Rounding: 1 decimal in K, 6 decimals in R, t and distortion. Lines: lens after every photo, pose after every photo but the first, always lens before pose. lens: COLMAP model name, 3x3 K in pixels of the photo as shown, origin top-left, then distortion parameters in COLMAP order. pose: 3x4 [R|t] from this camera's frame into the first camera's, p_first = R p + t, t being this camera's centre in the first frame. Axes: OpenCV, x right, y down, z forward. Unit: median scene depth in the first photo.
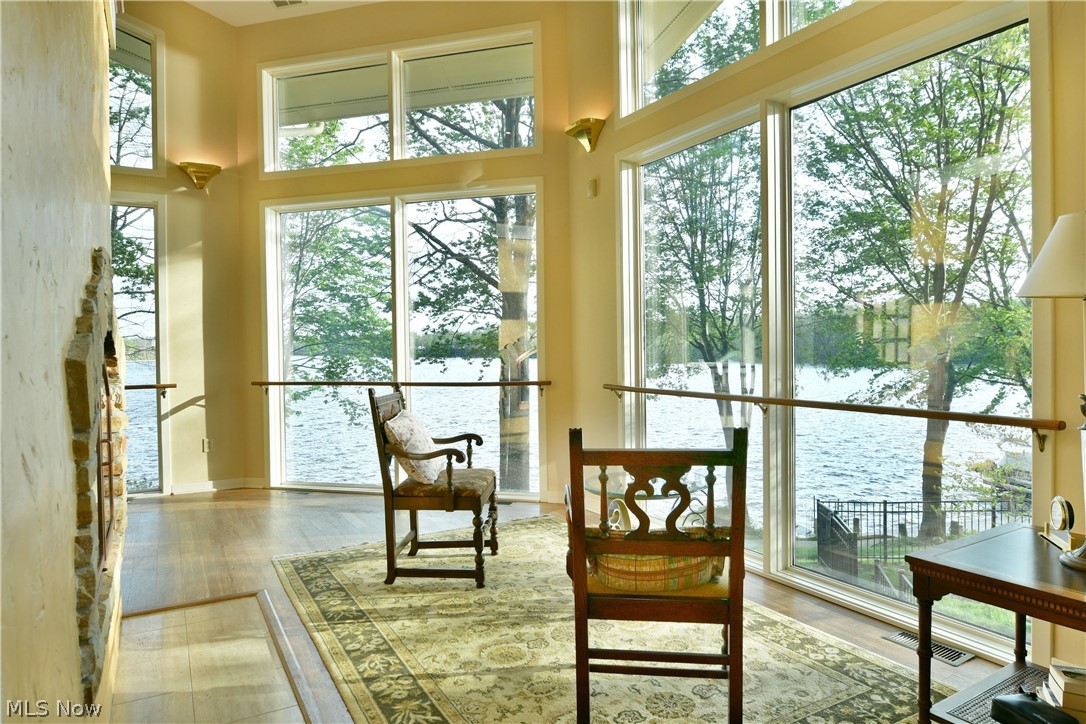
lens RADIAL K [[656.8, 0, 542.9], [0, 656.8, 354.2], [0, 0, 1]] dist [-0.013112, -0.002300]
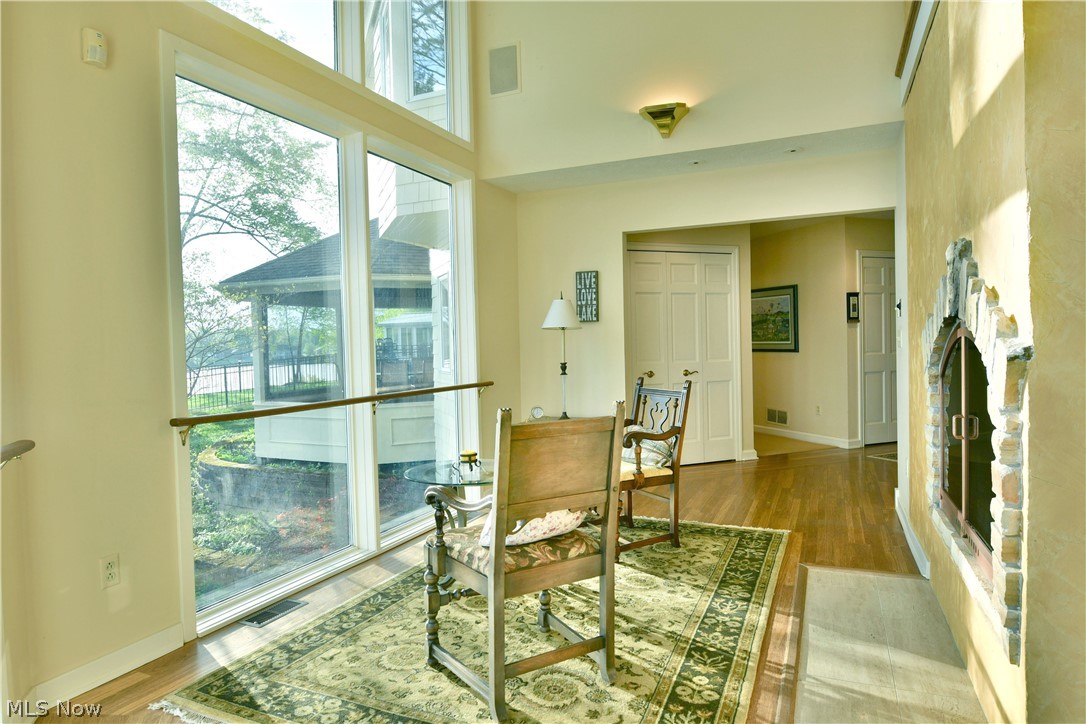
lens RADIAL K [[656.8, 0, 542.9], [0, 656.8, 354.2], [0, 0, 1]] dist [-0.013112, -0.002300]
pose [[-0.586831, 0.015471, 0.809561, -0.869844], [0.045566, 0.998864, 0.013942, -0.005921], [-0.808426, 0.045070, -0.586870, 1.666220]]
